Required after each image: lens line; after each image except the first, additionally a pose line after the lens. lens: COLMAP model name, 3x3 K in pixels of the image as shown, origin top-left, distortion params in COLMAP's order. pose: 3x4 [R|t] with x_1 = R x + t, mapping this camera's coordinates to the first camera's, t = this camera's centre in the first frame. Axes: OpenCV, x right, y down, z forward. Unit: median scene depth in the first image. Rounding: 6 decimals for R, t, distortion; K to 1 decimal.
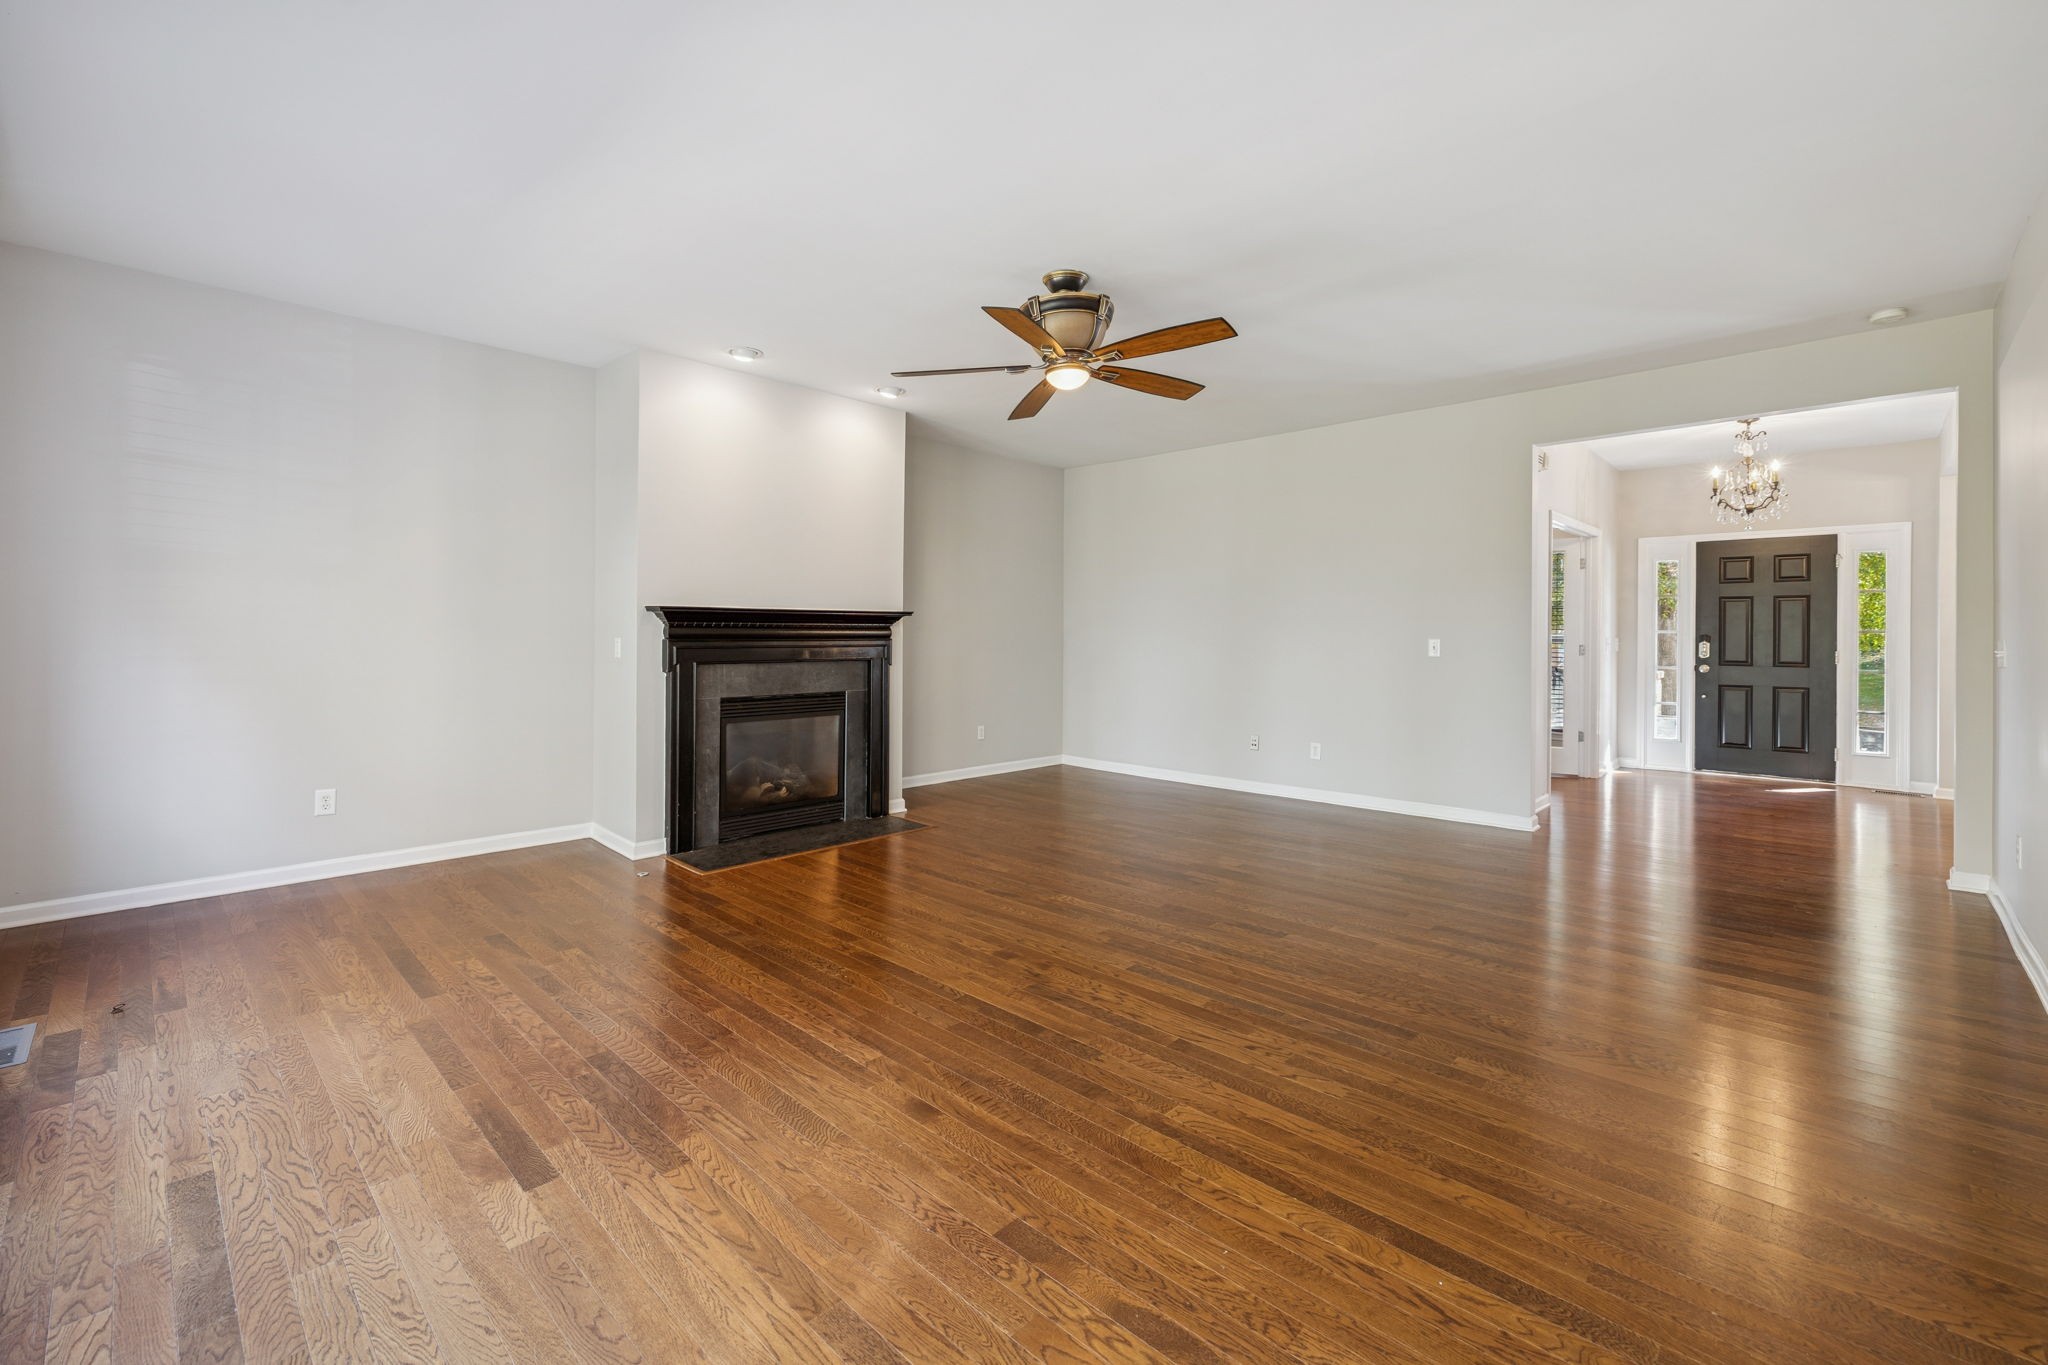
lens RADIAL K [[866.0, 0, 1023.4], [0, 866.0, 640.8], [0, 0, 1]] dist [0.001089, -0.000231]
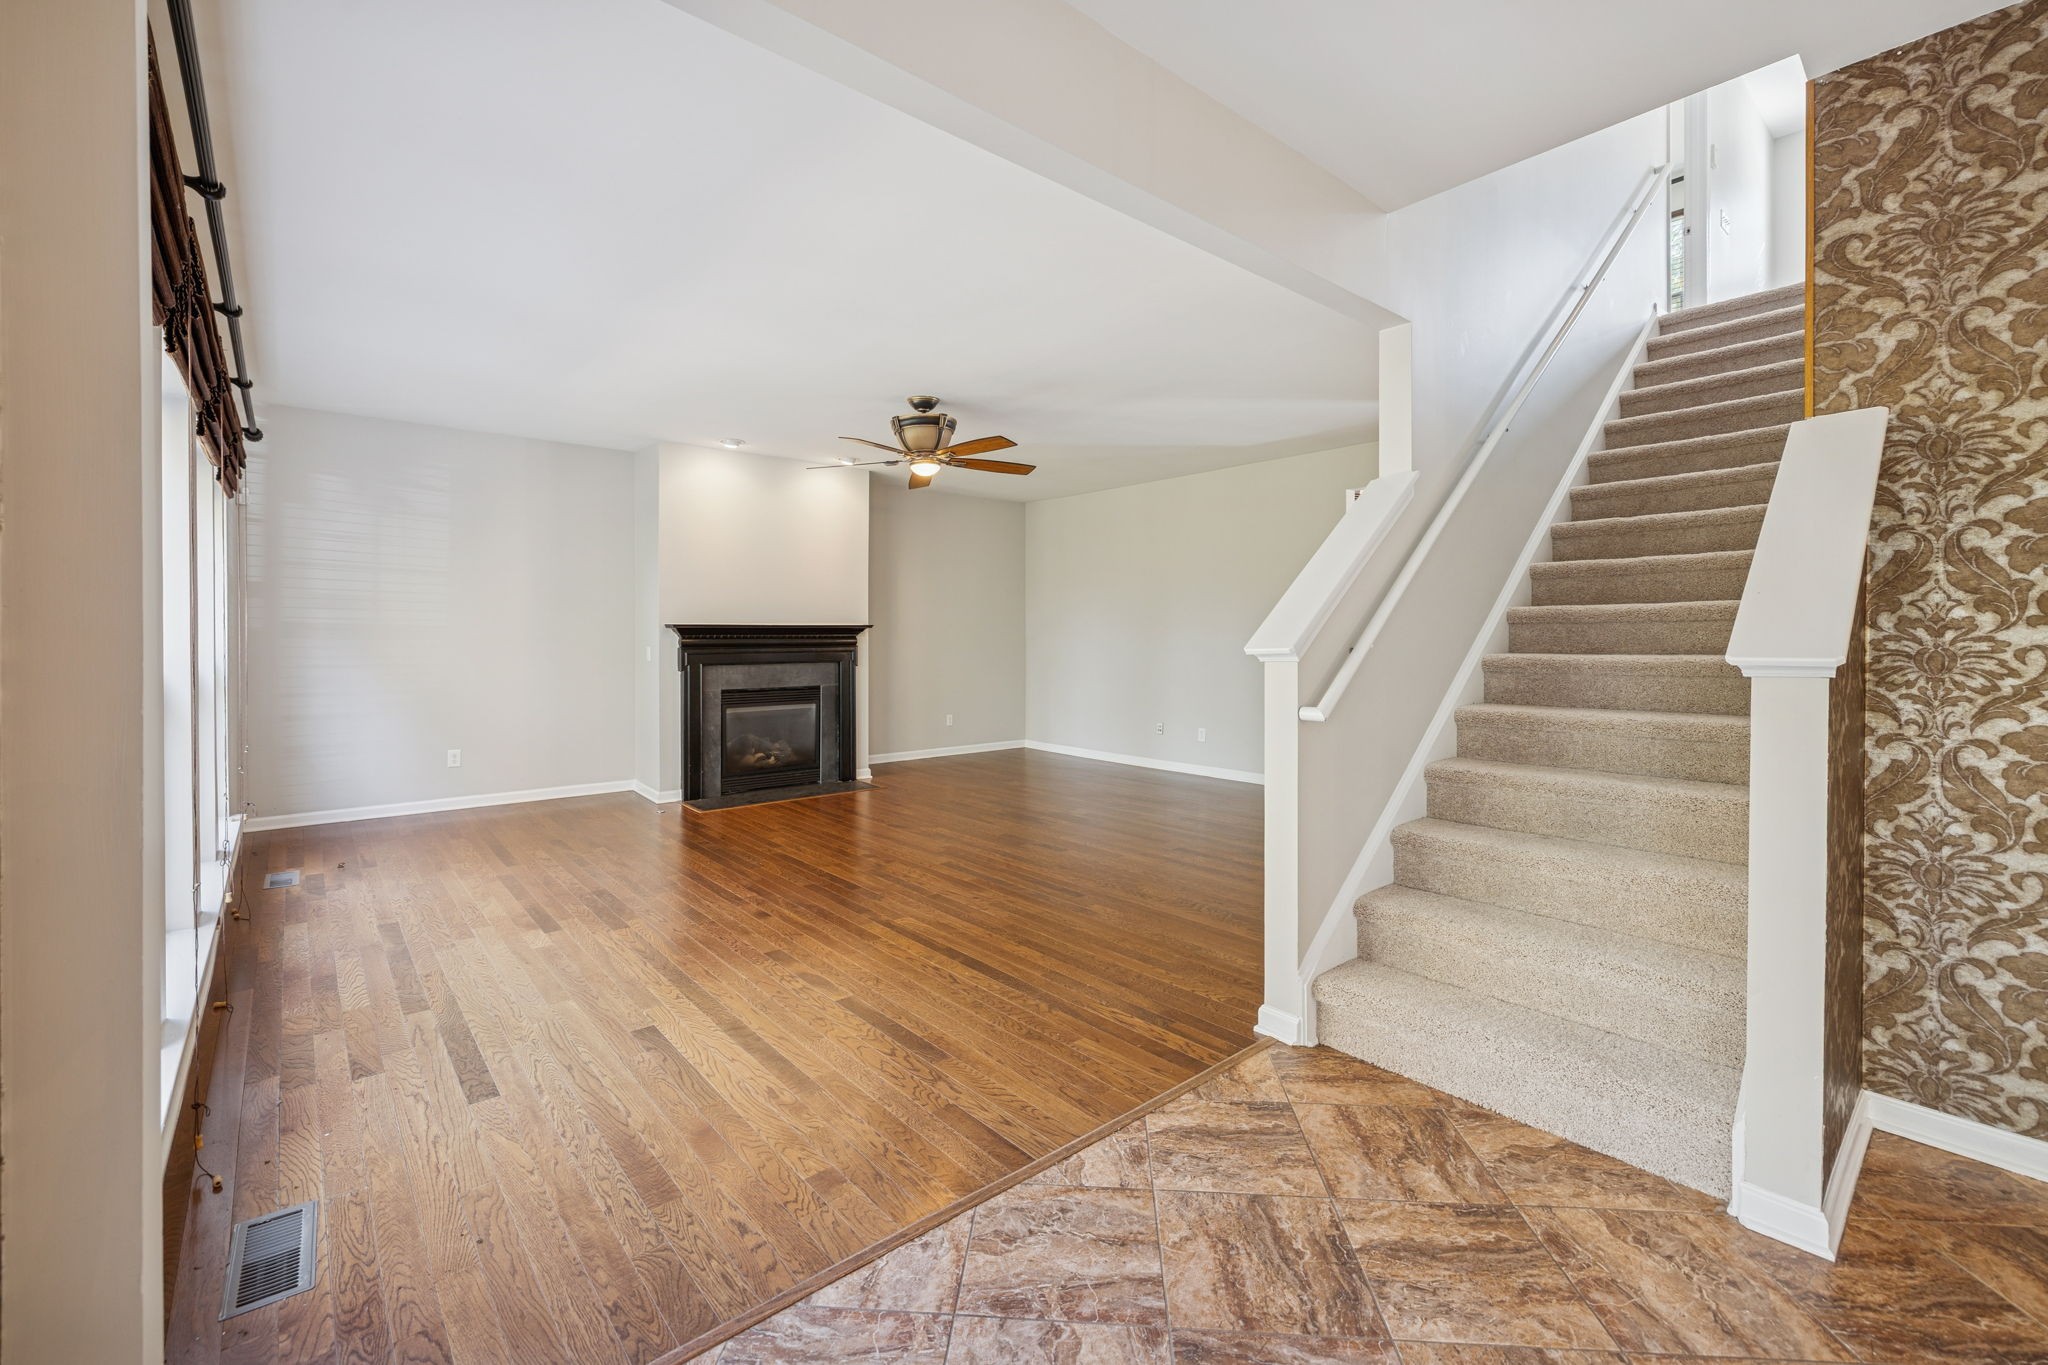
lens RADIAL K [[861.8, 0, 1028.5], [0, 861.8, 649.1], [0, 0, 1]] dist [-0.000497, 0.000075]
pose [[0.995347, -0.003352, -0.096294, 0.373271], [0.004192, 0.999955, 0.008522, -0.011829], [0.096261, -0.008886, 0.995316, -0.440581]]
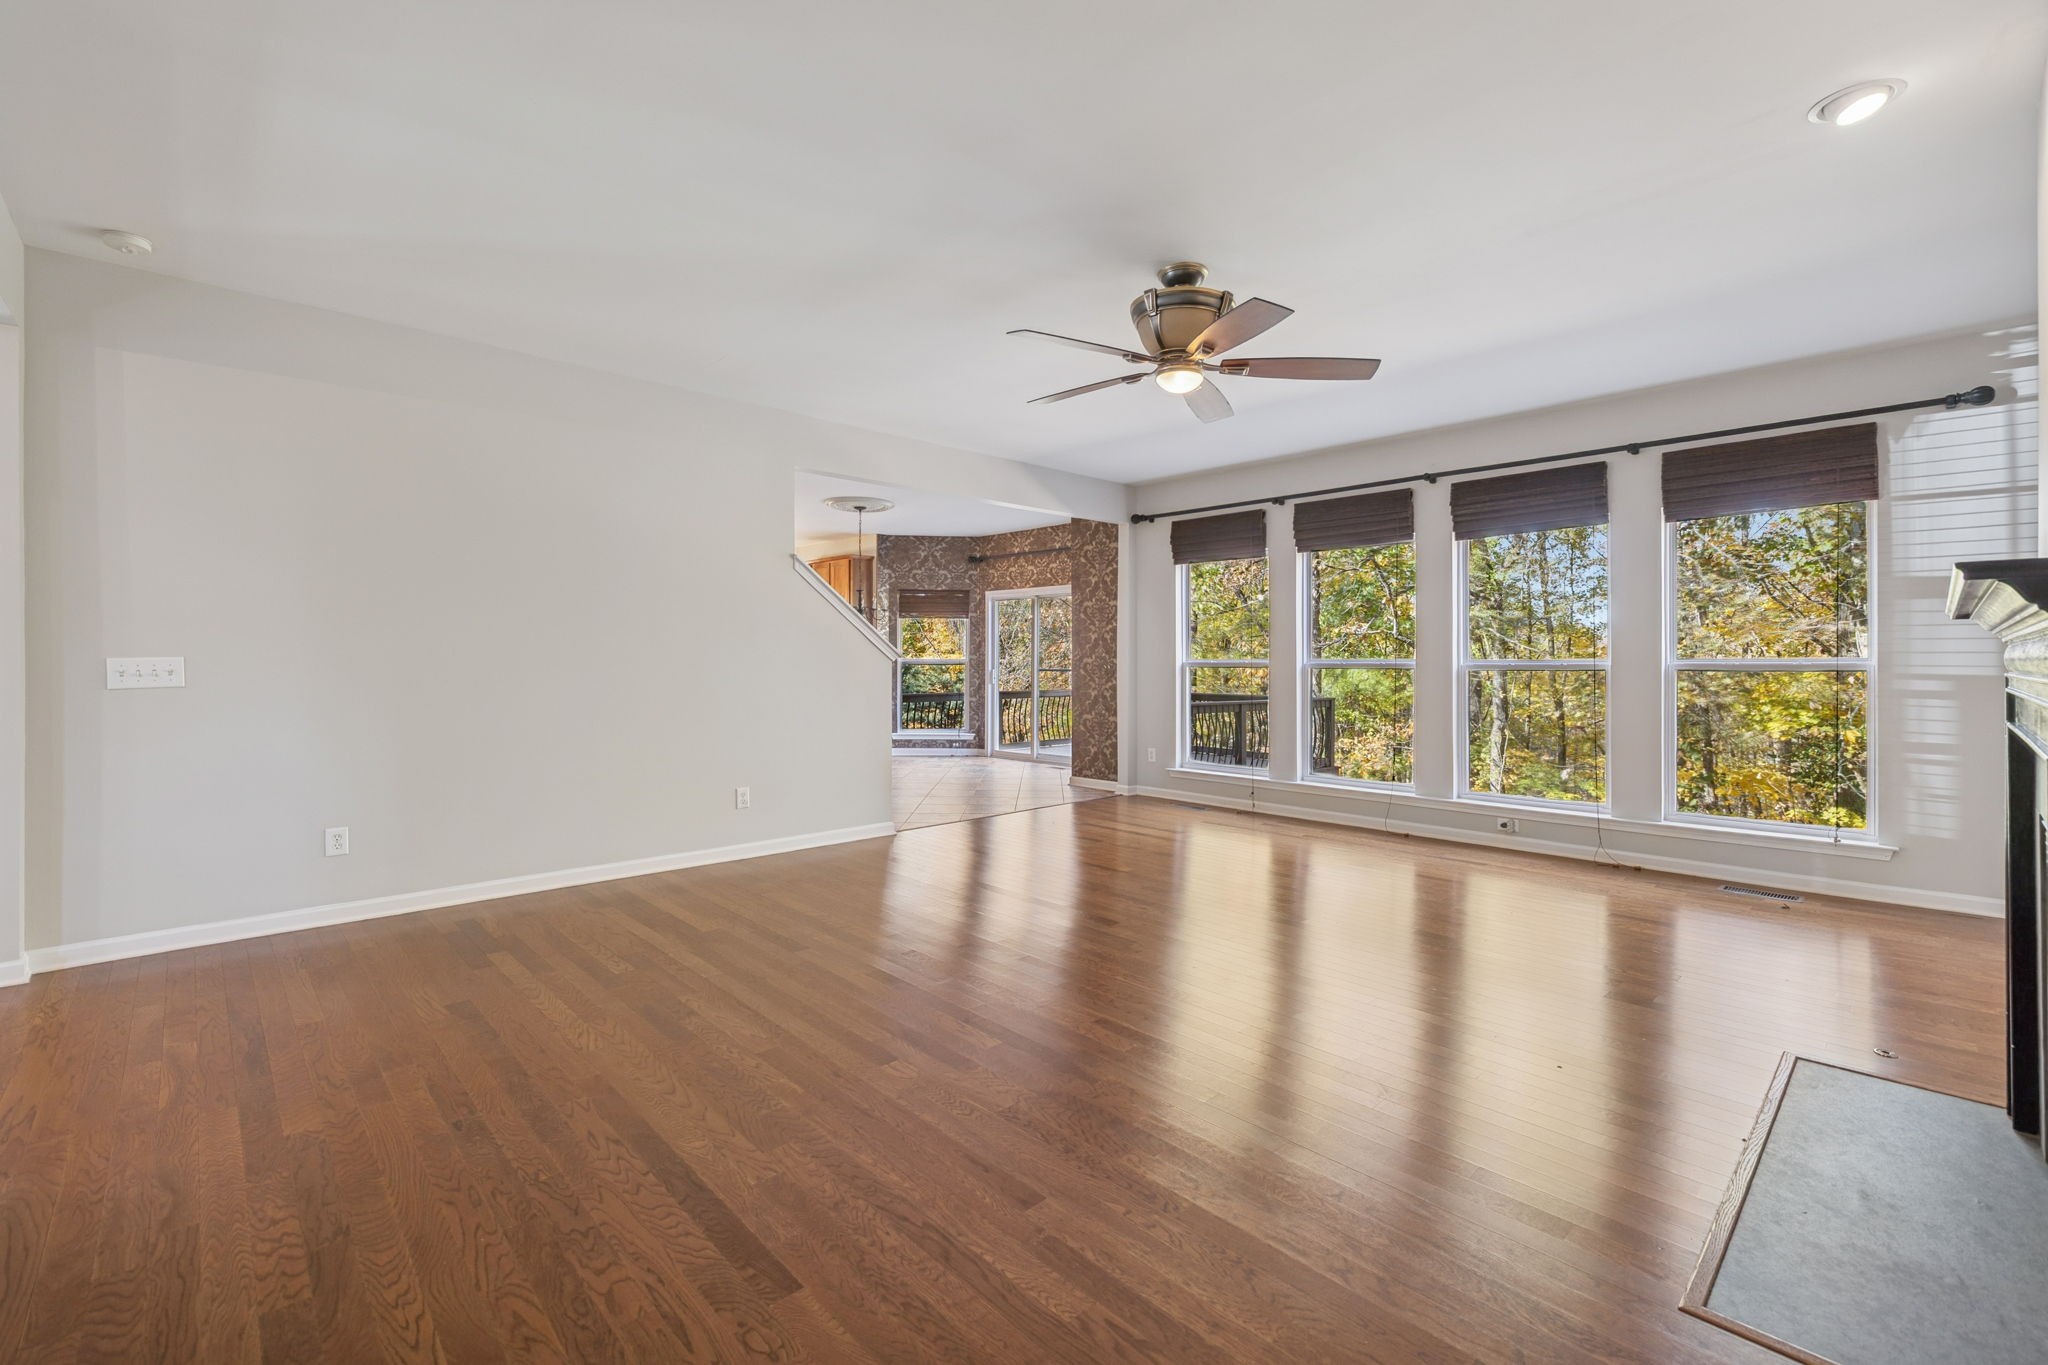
lens RADIAL K [[861.8, 0, 1028.5], [0, 861.8, 649.1], [0, 0, 1]] dist [-0.000497, 0.000075]
pose [[-0.998310, -0.005123, 0.057888, 0.163498], [-0.005279, 0.999983, -0.002542, -0.015552], [-0.057874, -0.002843, -0.998320, 1.998622]]
